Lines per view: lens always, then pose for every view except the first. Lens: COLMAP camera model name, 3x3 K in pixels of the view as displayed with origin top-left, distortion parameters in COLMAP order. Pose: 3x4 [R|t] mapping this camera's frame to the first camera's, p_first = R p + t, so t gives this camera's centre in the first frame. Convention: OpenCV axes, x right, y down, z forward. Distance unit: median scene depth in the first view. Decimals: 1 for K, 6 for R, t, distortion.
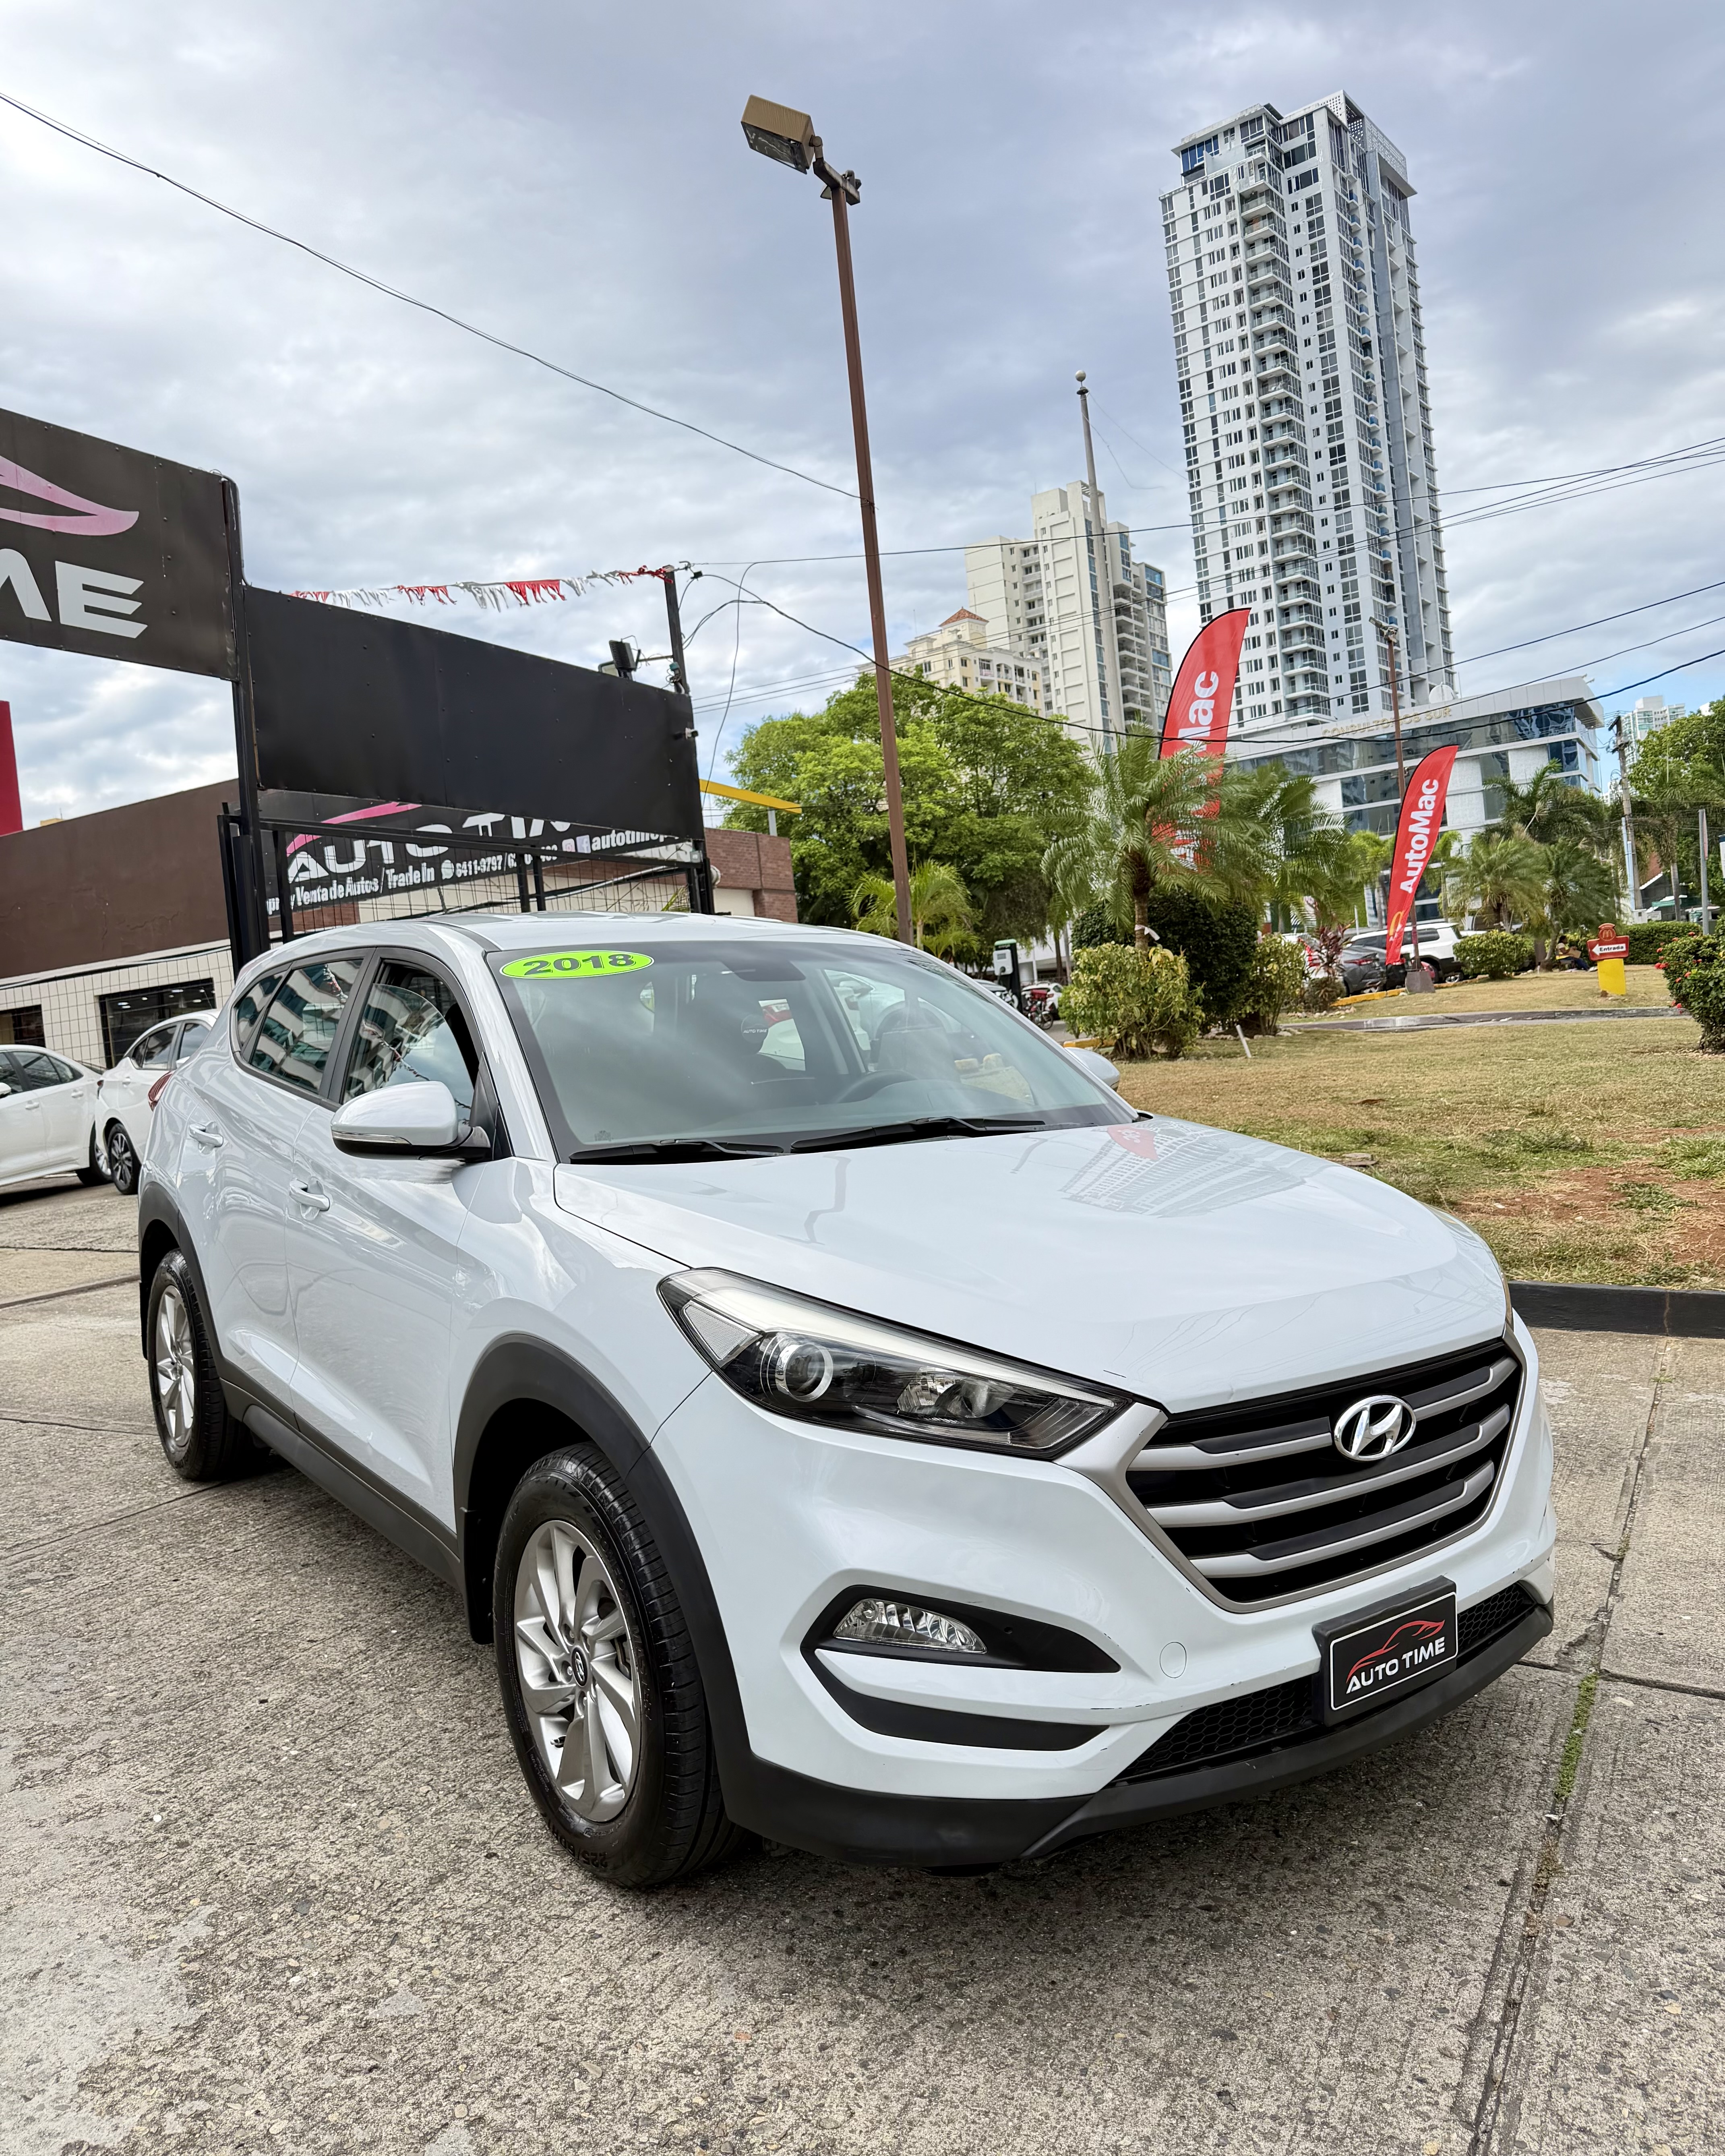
lens RADIAL K [[1618.4, 0, 862.5], [0, 1618.4, 1078.0], [0, 0, 1]] dist [-0.001934, -0.004312]
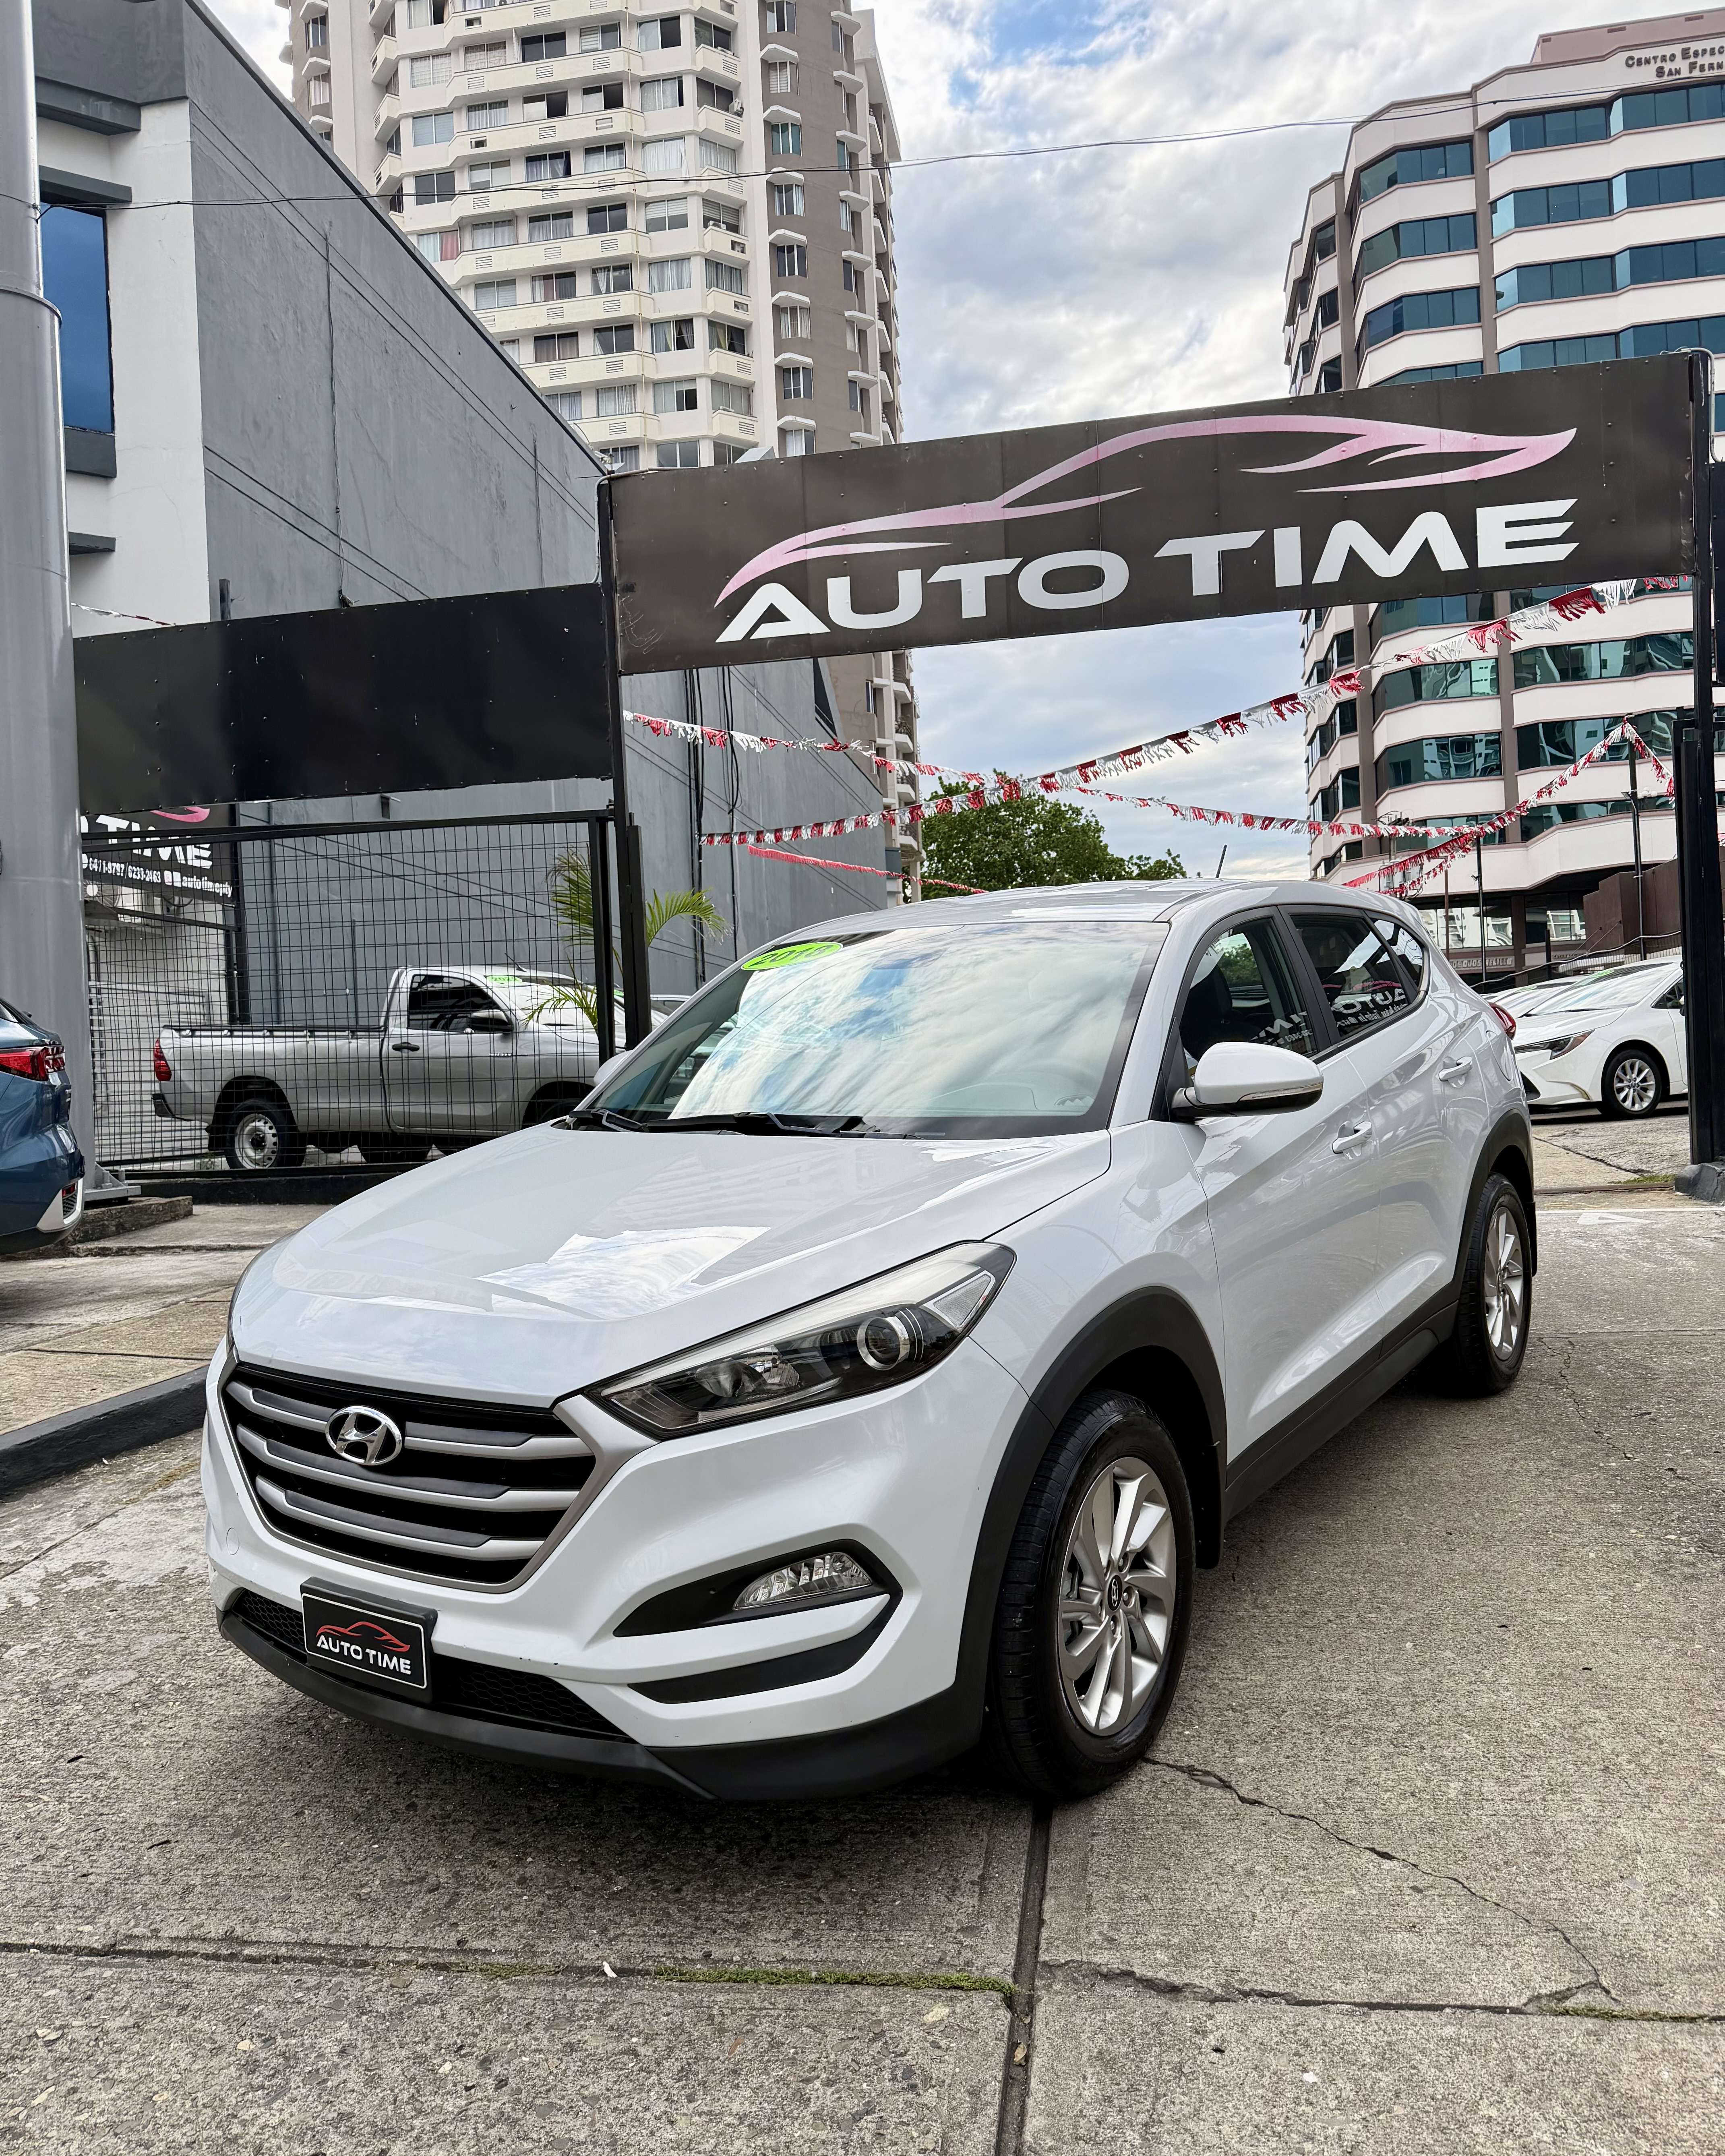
lens RADIAL K [[1618.4, 0, 862.5], [0, 1618.4, 1078.0], [0, 0, 1]] dist [-0.001934, -0.004312]
pose [[0.338889, 0.076632, -0.937700, 1.360856], [-0.006140, 0.996836, 0.079245, -0.105435], [0.940806, -0.021098, 0.338287, 0.907729]]
